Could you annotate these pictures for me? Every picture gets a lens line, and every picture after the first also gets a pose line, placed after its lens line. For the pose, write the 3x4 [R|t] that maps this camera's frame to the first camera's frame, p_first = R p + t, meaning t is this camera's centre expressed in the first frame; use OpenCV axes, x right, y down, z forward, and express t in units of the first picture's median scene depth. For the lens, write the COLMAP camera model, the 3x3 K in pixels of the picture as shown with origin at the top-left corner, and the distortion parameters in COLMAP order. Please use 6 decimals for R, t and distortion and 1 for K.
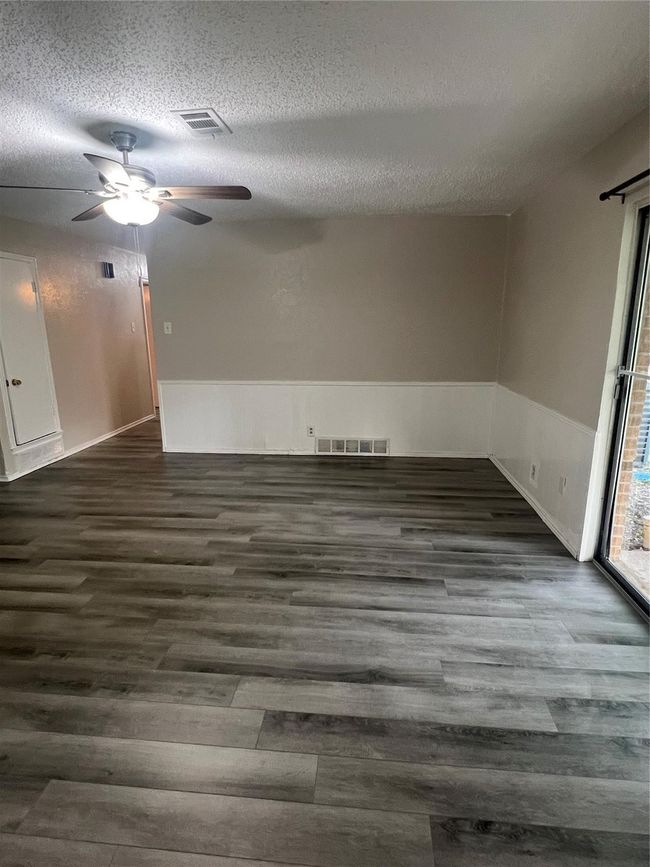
lens RADIAL K [[458.2, 0, 326.0], [0, 458.2, 431.4], [0, 0, 1]] dist [0.005256, 0.002507]
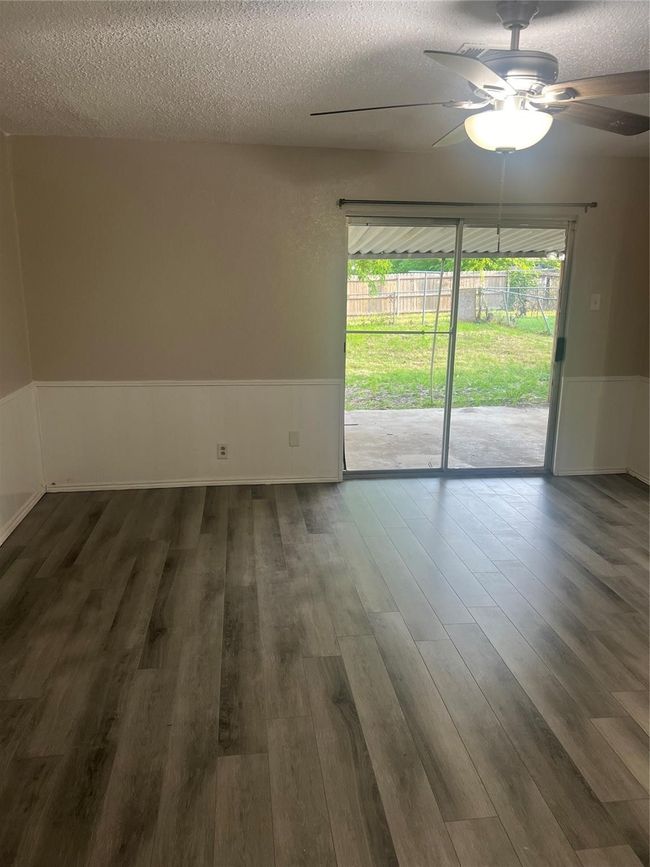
lens RADIAL K [[652.1, 0, 328.5], [0, 652.1, 433.2], [0, 0, 1]] dist [0.031221, -0.033517]
pose [[-0.223484, -0.219177, 0.949745, -0.869720], [0.223390, 0.936937, 0.268787, -0.259403], [-0.948763, 0.272233, -0.160428, 0.999367]]
